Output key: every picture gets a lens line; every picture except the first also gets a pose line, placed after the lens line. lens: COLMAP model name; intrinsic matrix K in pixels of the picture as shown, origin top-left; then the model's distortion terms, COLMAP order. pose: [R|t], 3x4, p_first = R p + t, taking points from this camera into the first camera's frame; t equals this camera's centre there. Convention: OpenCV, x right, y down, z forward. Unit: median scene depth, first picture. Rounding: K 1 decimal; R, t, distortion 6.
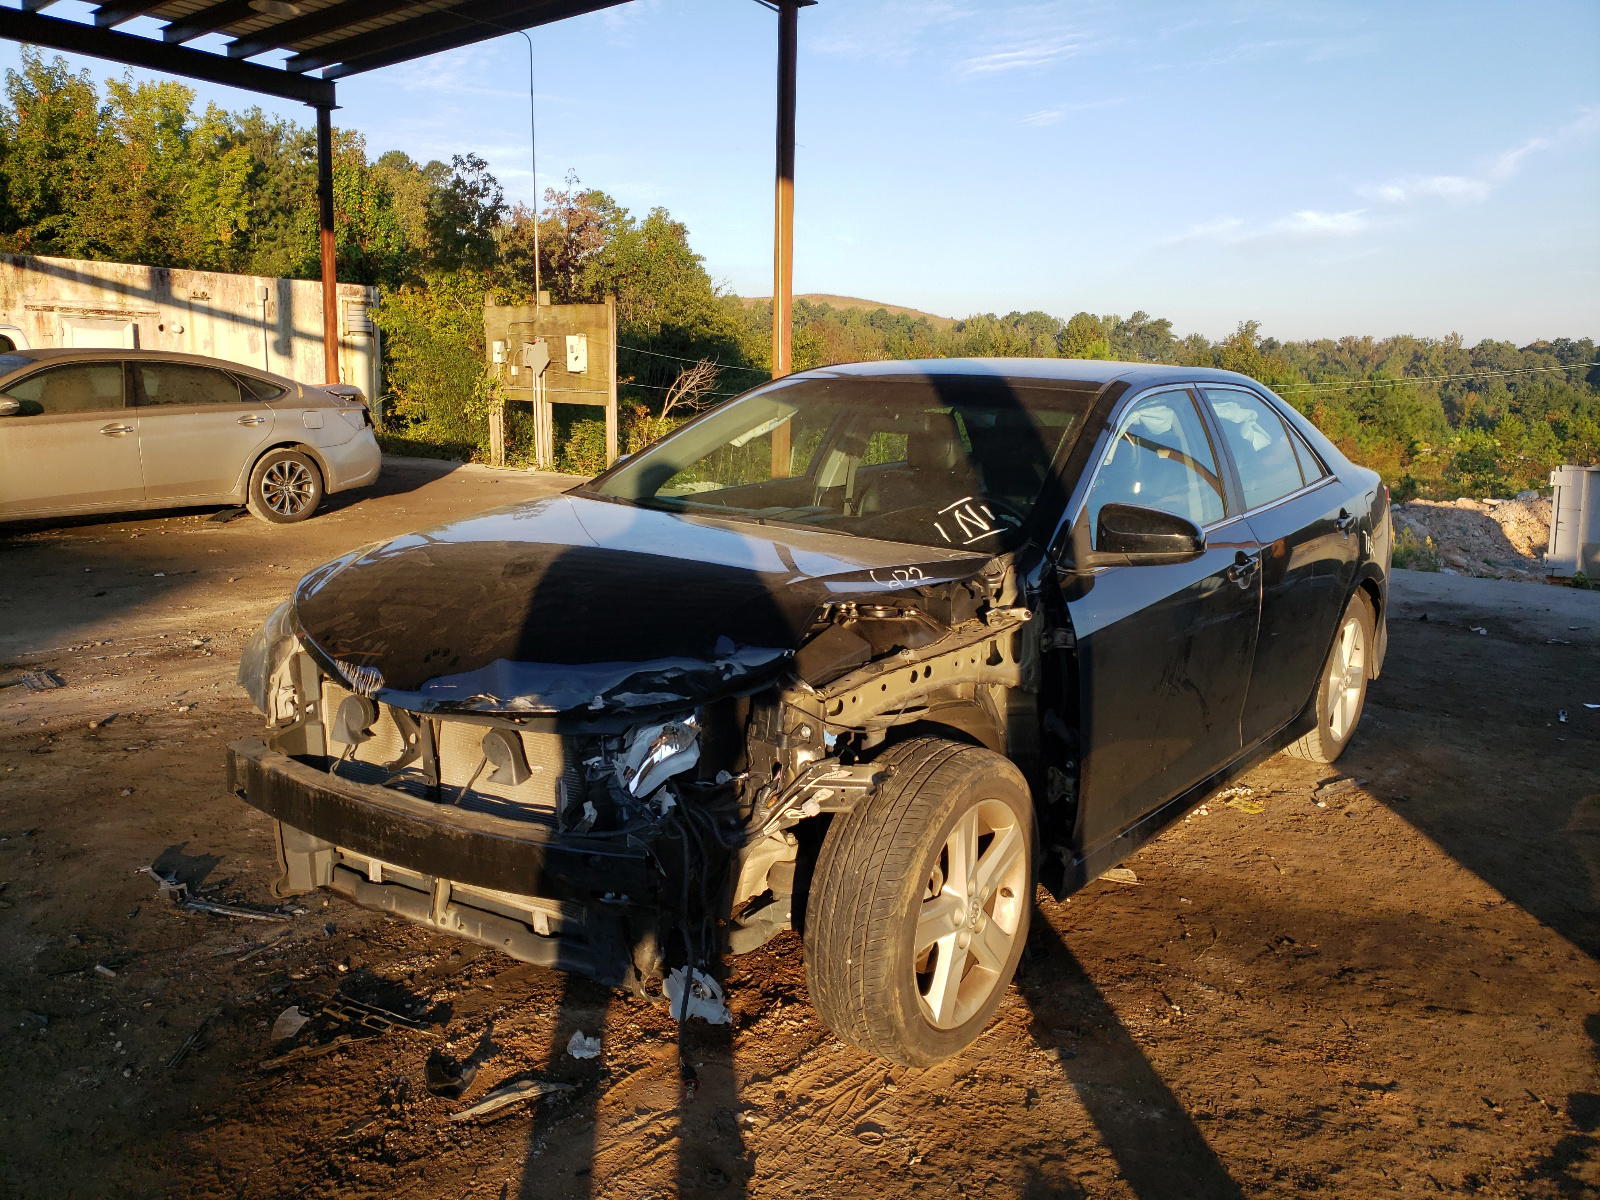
lens RADIAL K [[1315.1, 0, 807.2], [0, 1315.1, 597.4], [0, 0, 1]] dist [0.035756, 0.010852]
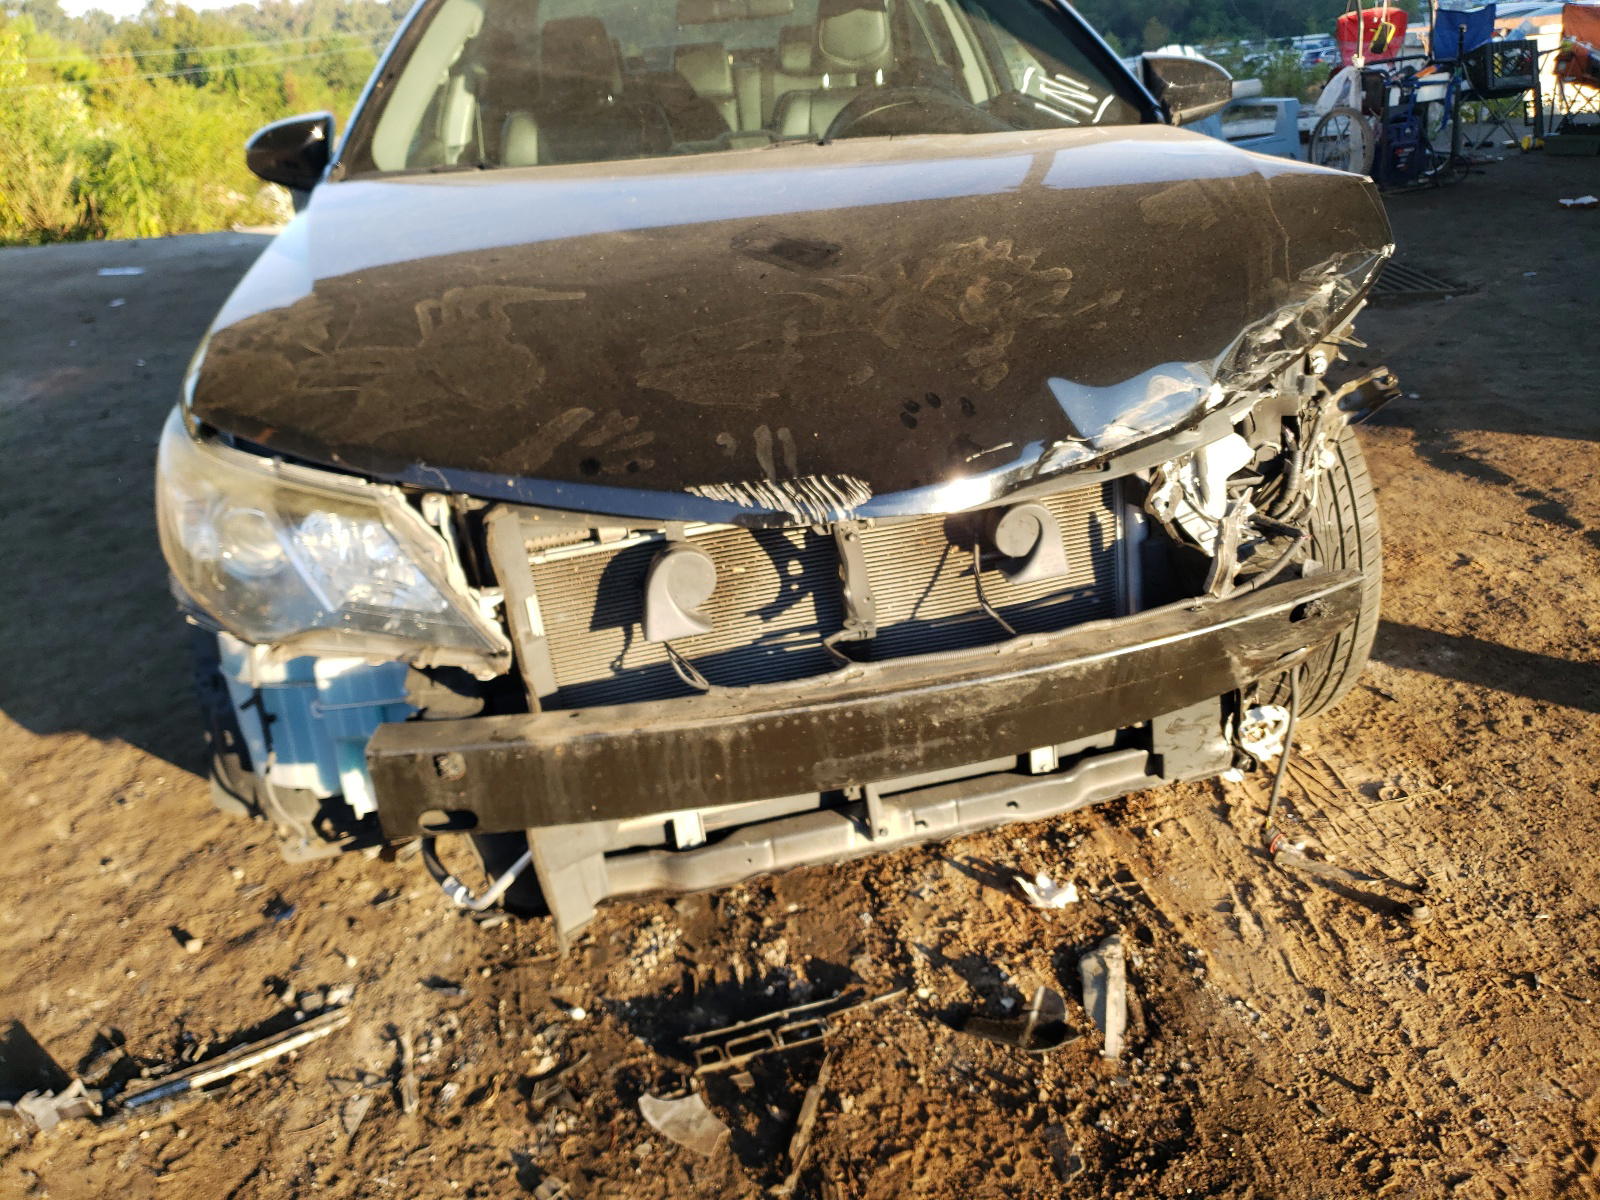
lens RADIAL K [[1315.1, 0, 788.5], [0, 1315.1, 567.6], [0, 0, 1]] dist [0.035756, 0.010852]
pose [[0.679054, -0.344342, 0.648316, -0.686056], [0.192583, 0.935789, 0.295314, -0.070061], [-0.708376, -0.075680, 0.701766, 0.614670]]
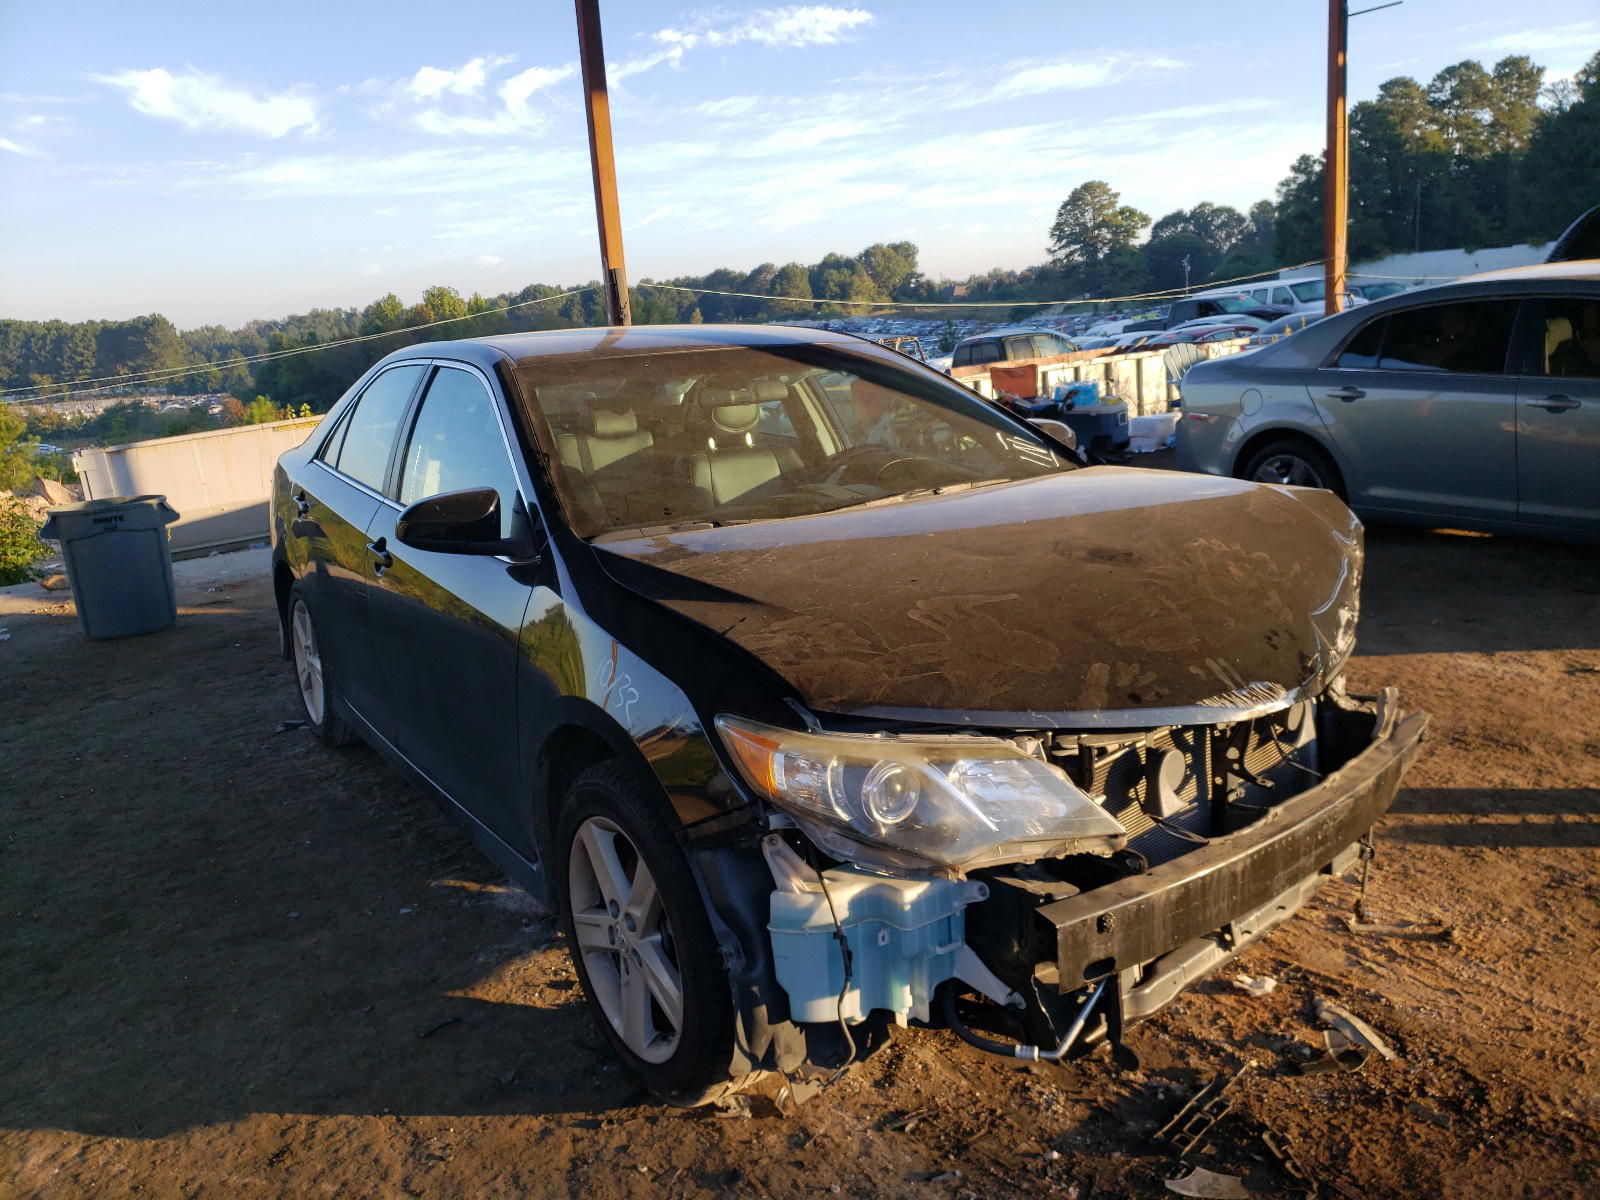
lens RADIAL K [[1315.1, 0, 807.4], [0, 1315.1, 602.0], [0, 0, 1]] dist [0.035756, 0.010852]
pose [[0.222266, -0.232822, 0.946780, -1.166890], [0.209079, 0.959861, 0.186956, -0.212308], [-0.952304, 0.156398, 0.262023, 1.030524]]
